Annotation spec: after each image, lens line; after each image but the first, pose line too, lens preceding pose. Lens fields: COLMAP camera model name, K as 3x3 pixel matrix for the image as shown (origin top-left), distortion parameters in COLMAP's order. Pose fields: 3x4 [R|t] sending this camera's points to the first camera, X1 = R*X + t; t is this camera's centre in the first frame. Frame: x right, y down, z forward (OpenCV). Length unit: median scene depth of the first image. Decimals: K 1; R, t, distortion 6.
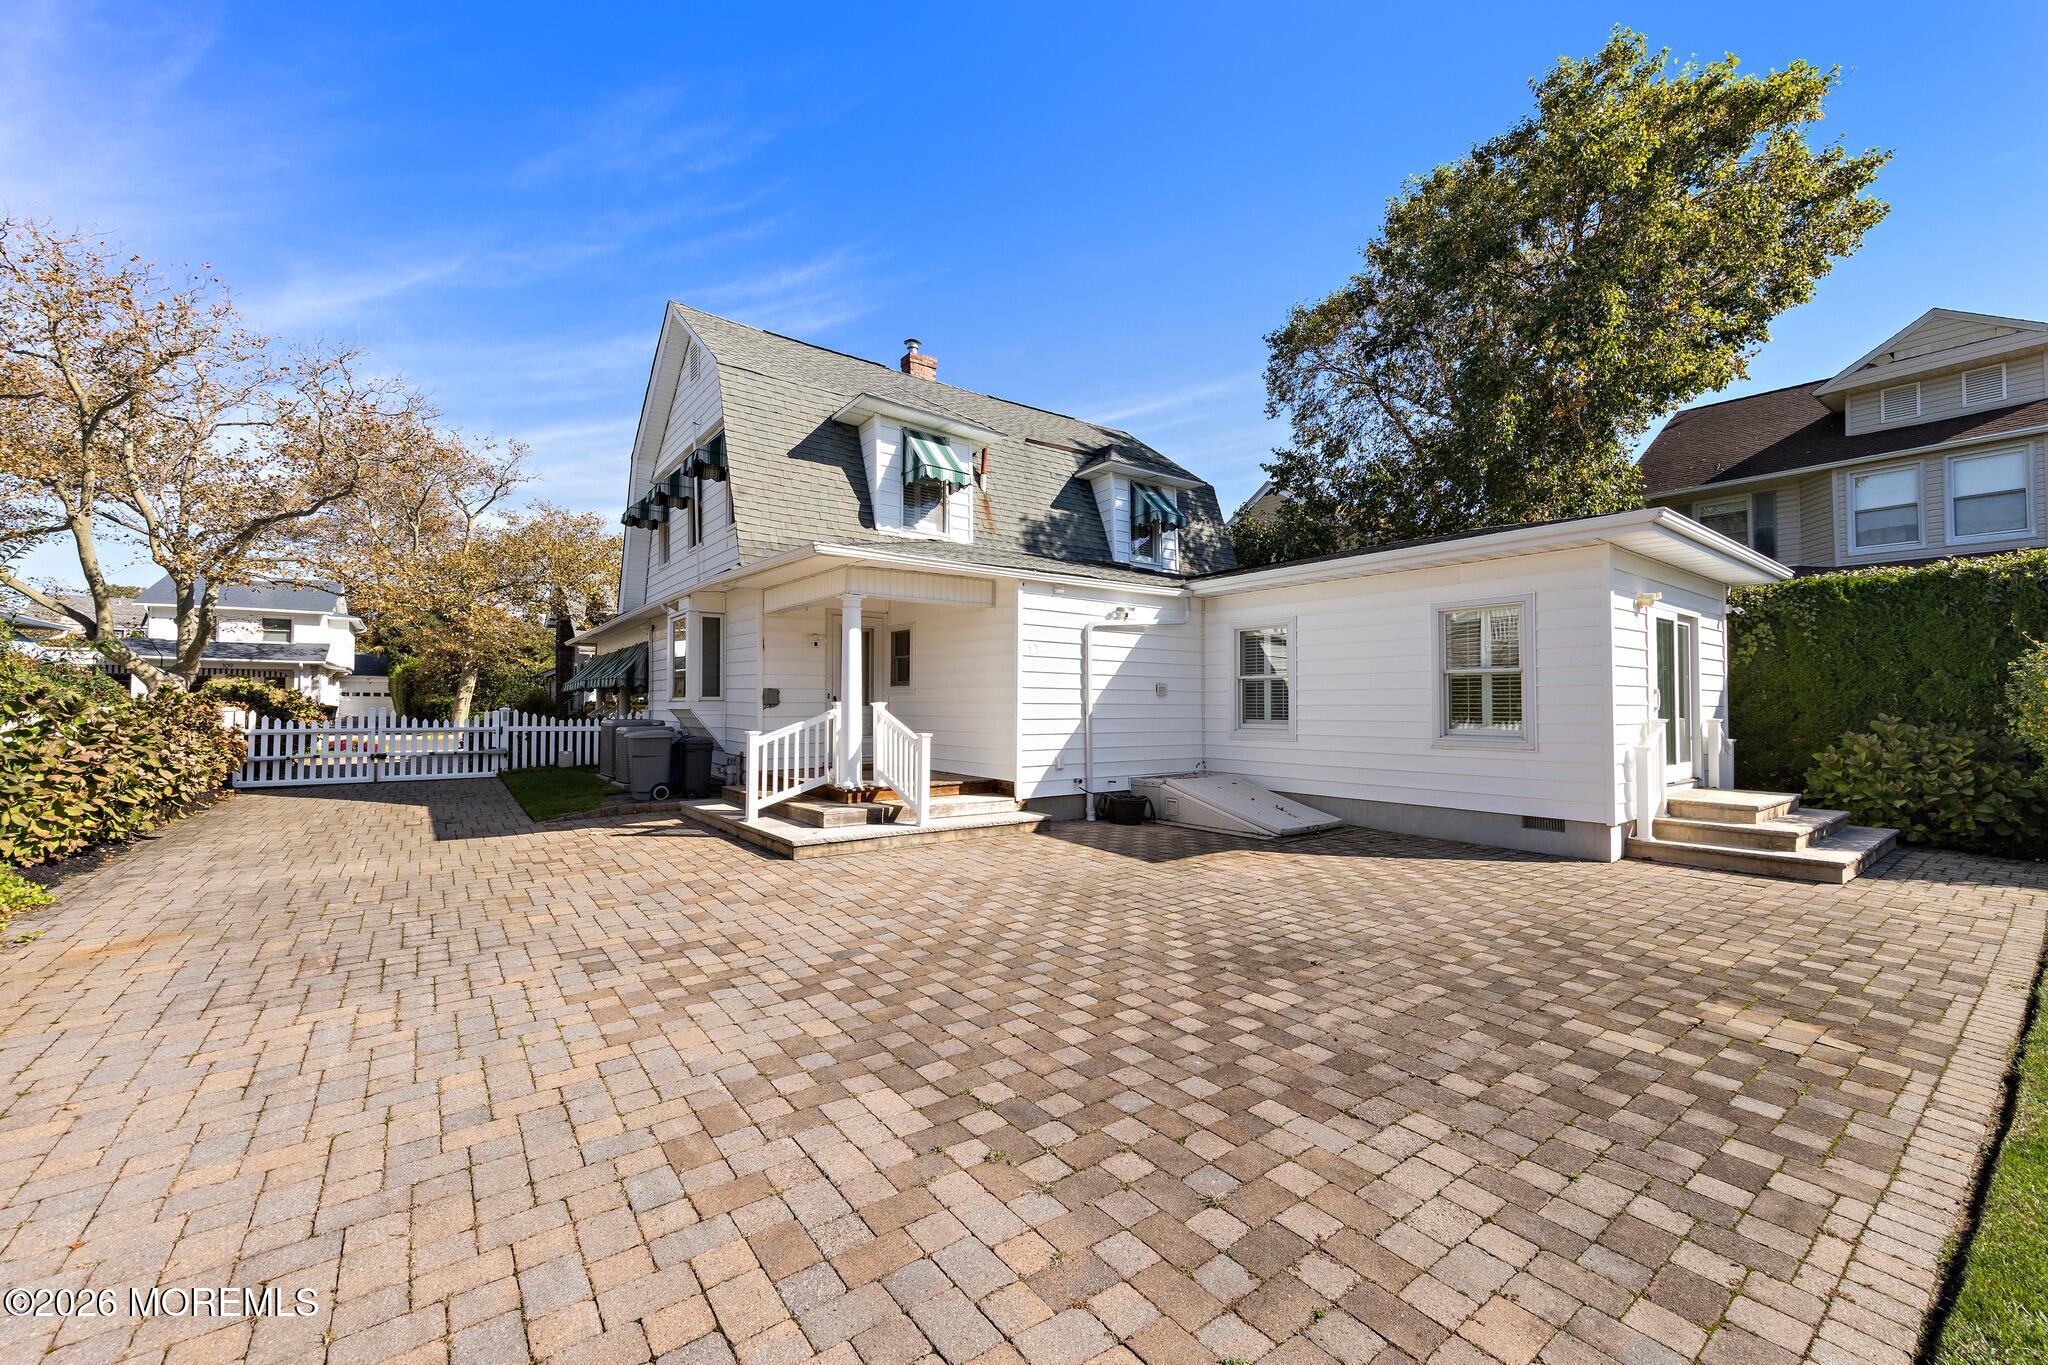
lens RADIAL K [[816.8, 0, 1024.0], [0, 816.8, 682.5], [0, 0, 1]] dist [-0.016279, 0.000026]
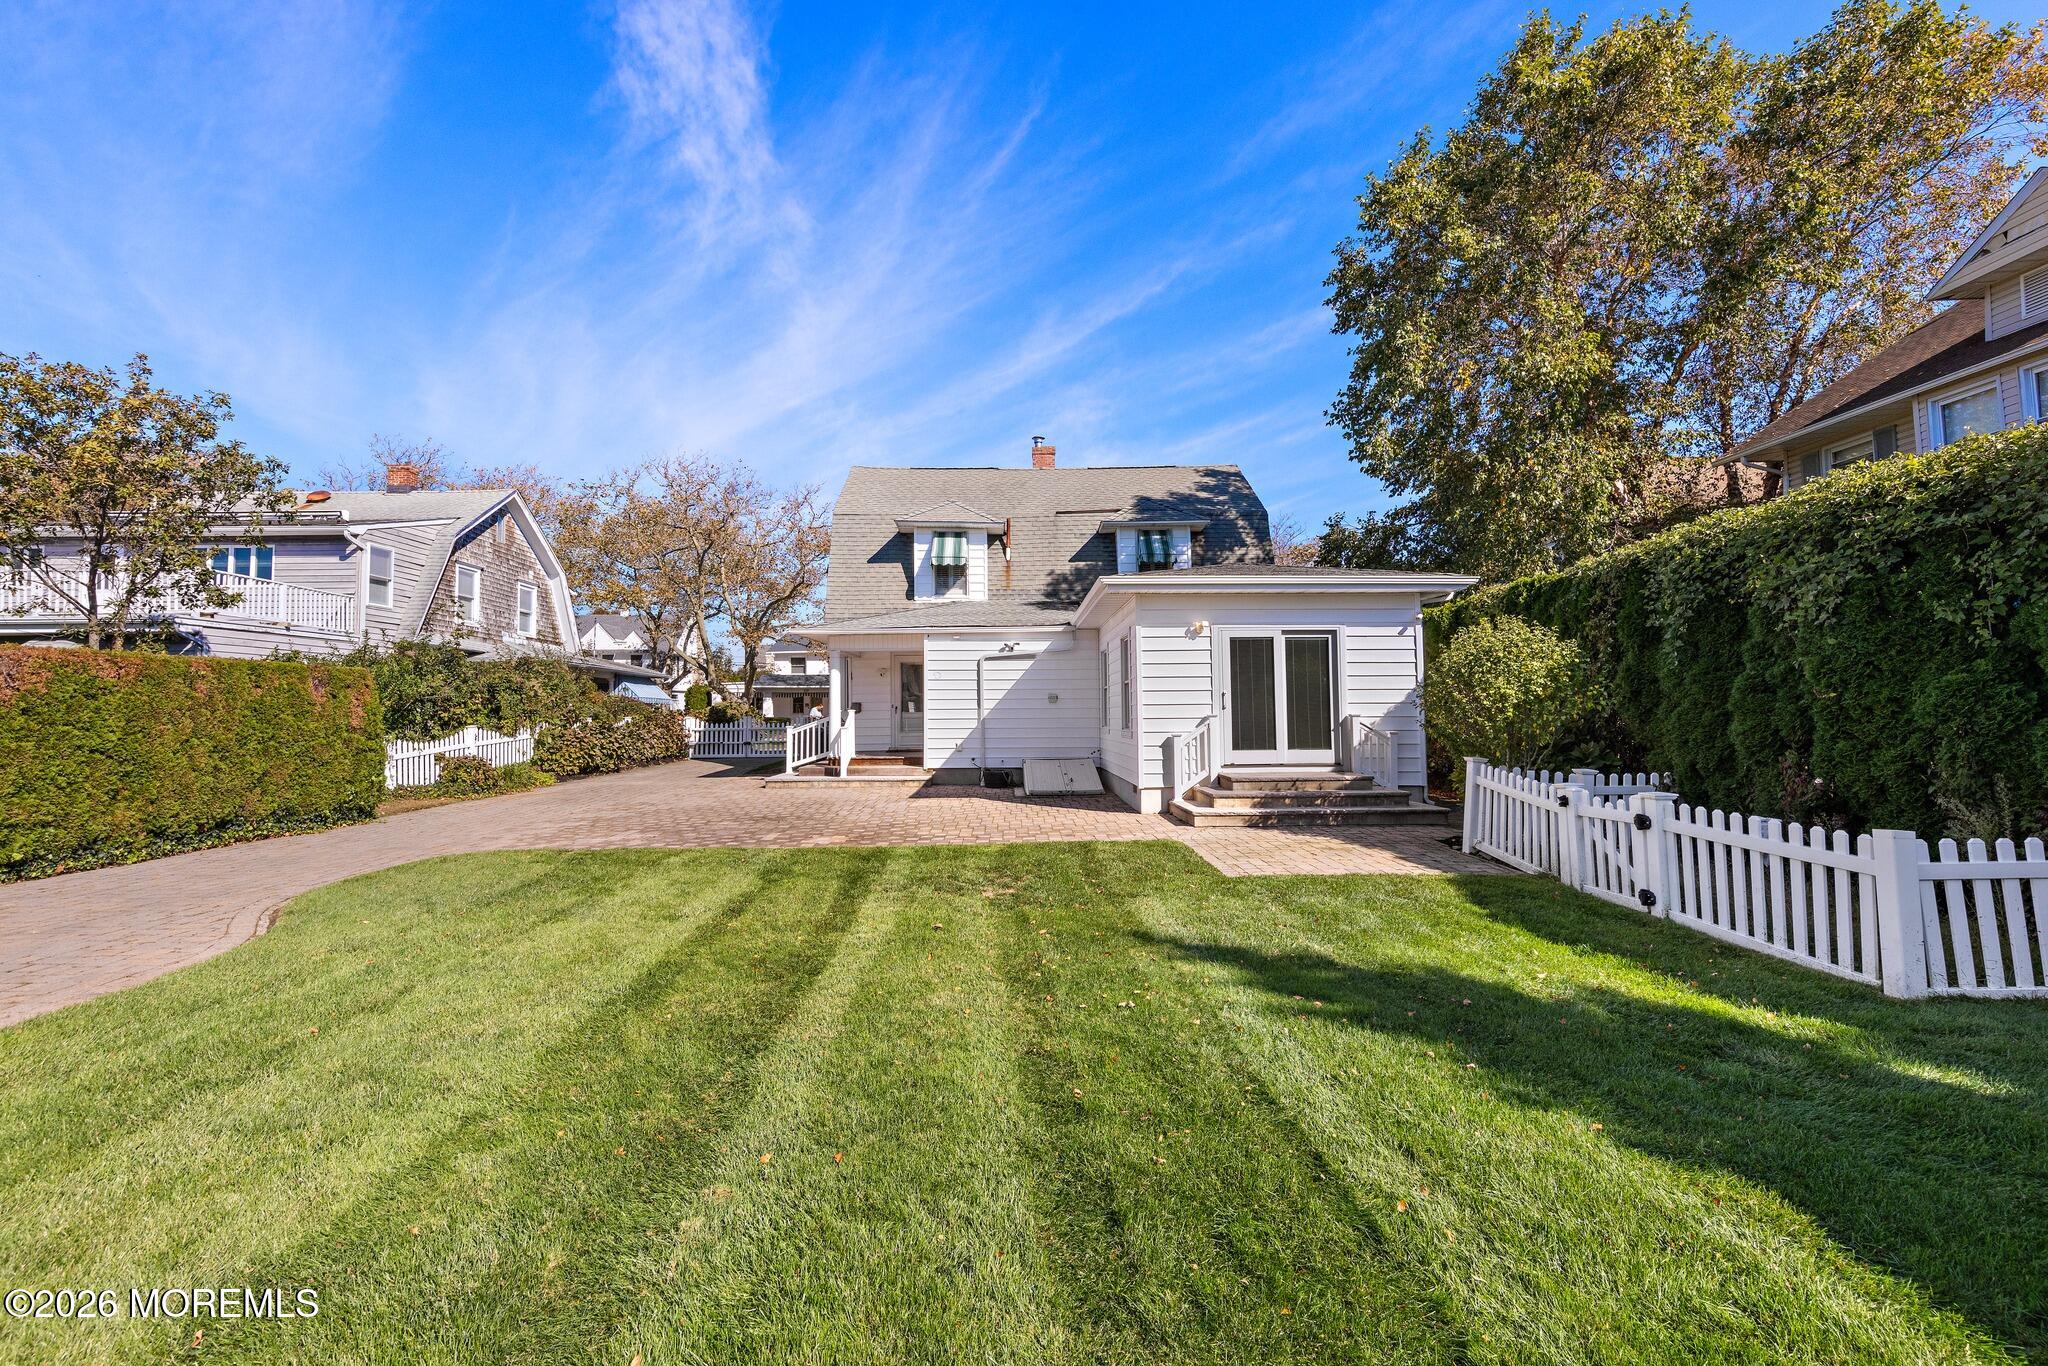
lens RADIAL K [[894.2, 0, 1021.6], [0, 894.2, 651.4], [0, 0, 1]] dist [0.003708, 0.000526]
pose [[0.810538, -0.051104, -0.583452, 0.992468], [0.028509, 0.998448, -0.047848, 0.000384], [0.584992, 0.022149, 0.810737, -0.285191]]
